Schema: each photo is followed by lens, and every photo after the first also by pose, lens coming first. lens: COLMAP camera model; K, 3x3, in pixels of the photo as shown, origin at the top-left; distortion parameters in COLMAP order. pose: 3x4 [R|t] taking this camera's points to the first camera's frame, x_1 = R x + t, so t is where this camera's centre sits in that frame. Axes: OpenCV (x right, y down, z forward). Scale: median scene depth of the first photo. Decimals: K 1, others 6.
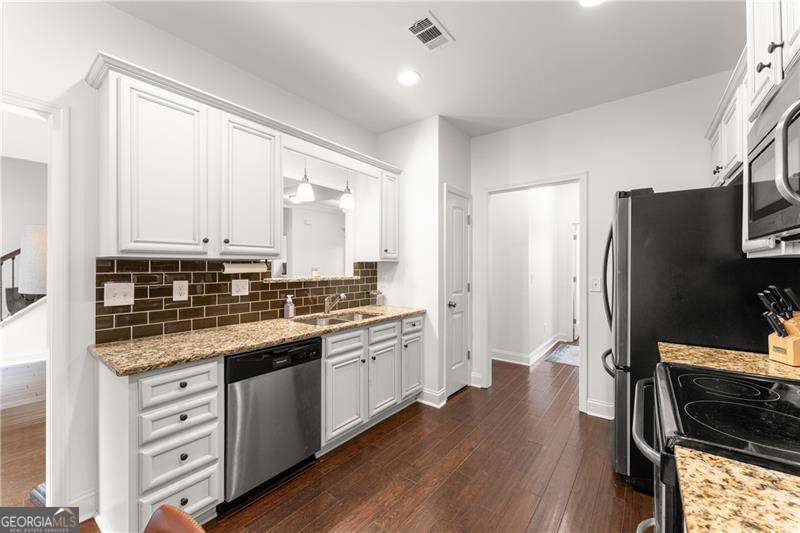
lens RADIAL K [[319.0, 0, 399.9], [0, 319.0, 264.5], [0, 0, 1]] dist [0.000302, 0.000048]
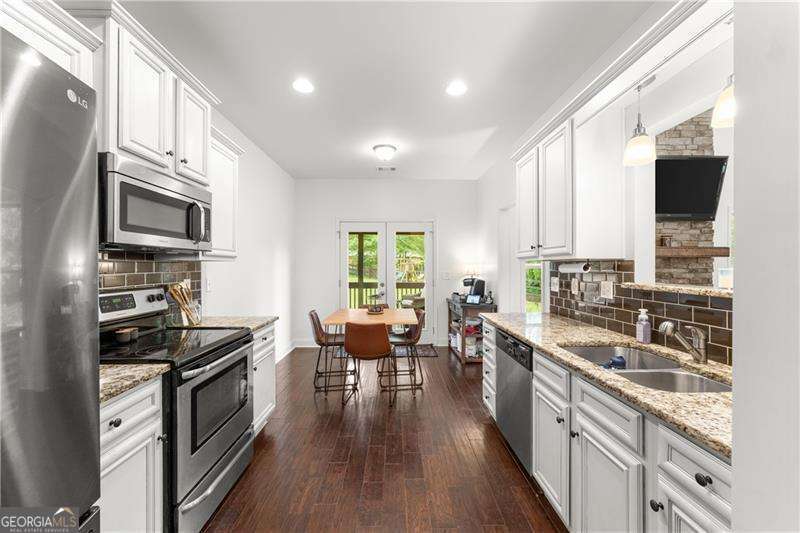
lens RADIAL K [[319.0, 0, 403.4], [0, 319.0, 267.0], [0, 0, 1]] dist [0.000302, 0.000048]
pose [[-0.771760, -0.002476, -0.635909, 0.566059], [-0.000822, 0.999995, -0.002896, 0.010669], [0.635913, -0.001712, -0.771759, 1.424071]]
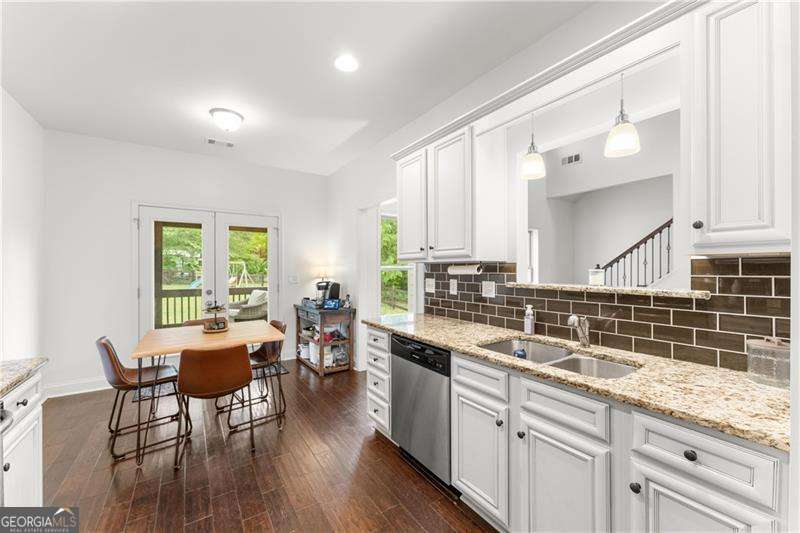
lens RADIAL K [[319.0, 0, 403.9], [0, 319.0, 268.2], [0, 0, 1]] dist [0.000302, 0.000048]
pose [[-0.308675, -0.004007, -0.951159, 0.580102], [0.002879, 0.999983, -0.005147, 0.010575], [0.951163, -0.004327, -0.308658, 1.127635]]
